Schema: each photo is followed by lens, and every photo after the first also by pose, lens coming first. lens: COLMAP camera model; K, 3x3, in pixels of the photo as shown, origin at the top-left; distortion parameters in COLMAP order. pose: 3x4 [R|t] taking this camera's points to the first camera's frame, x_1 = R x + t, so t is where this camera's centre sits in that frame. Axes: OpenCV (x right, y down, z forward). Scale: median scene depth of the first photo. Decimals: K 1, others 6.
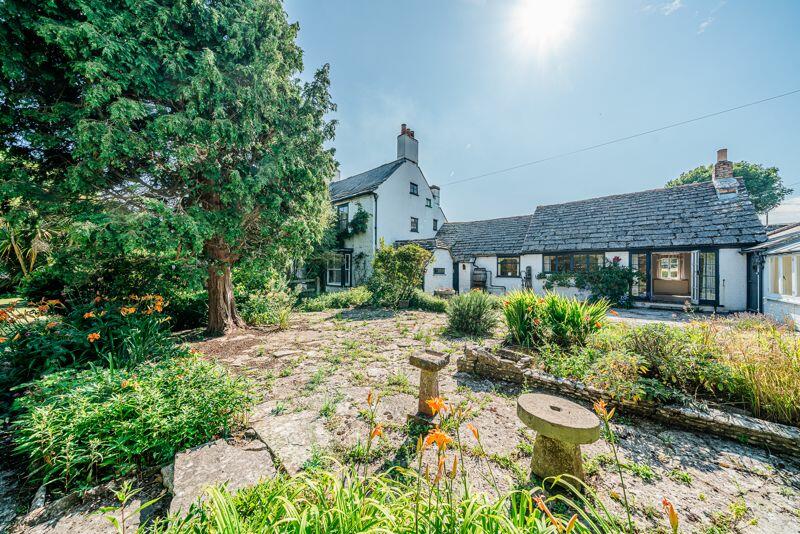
lens RADIAL K [[275.4, 0, 398.0], [0, 275.4, 268.5], [0, 0, 1]] dist [-0.002036, -0.000243]
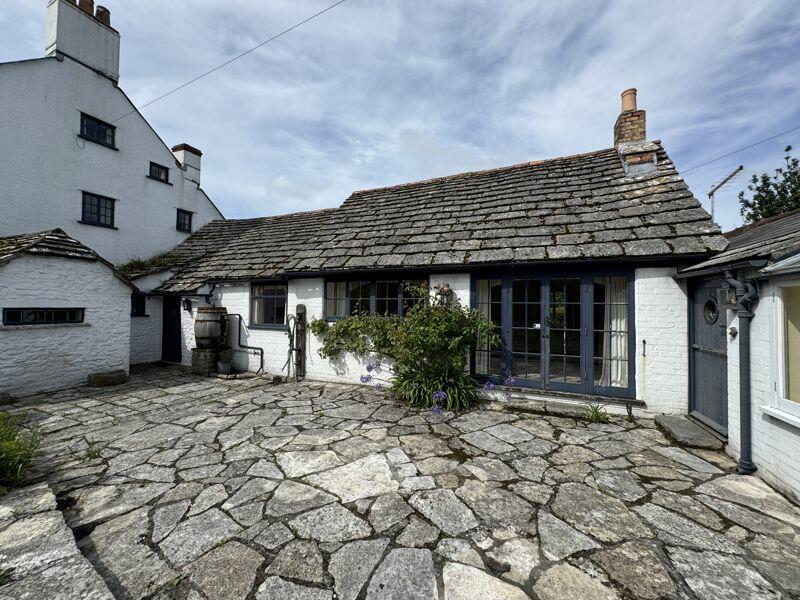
lens RADIAL K [[321.1, 0, 404.3], [0, 321.1, 298.9], [0, 0, 1]] dist [0.000564, 0.000125]
pose [[0.954273, 0.014917, 0.298565, 0.579752], [-0.007778, 0.999655, -0.025084, -0.007783], [-0.298837, 0.021615, 0.954059, 0.538744]]
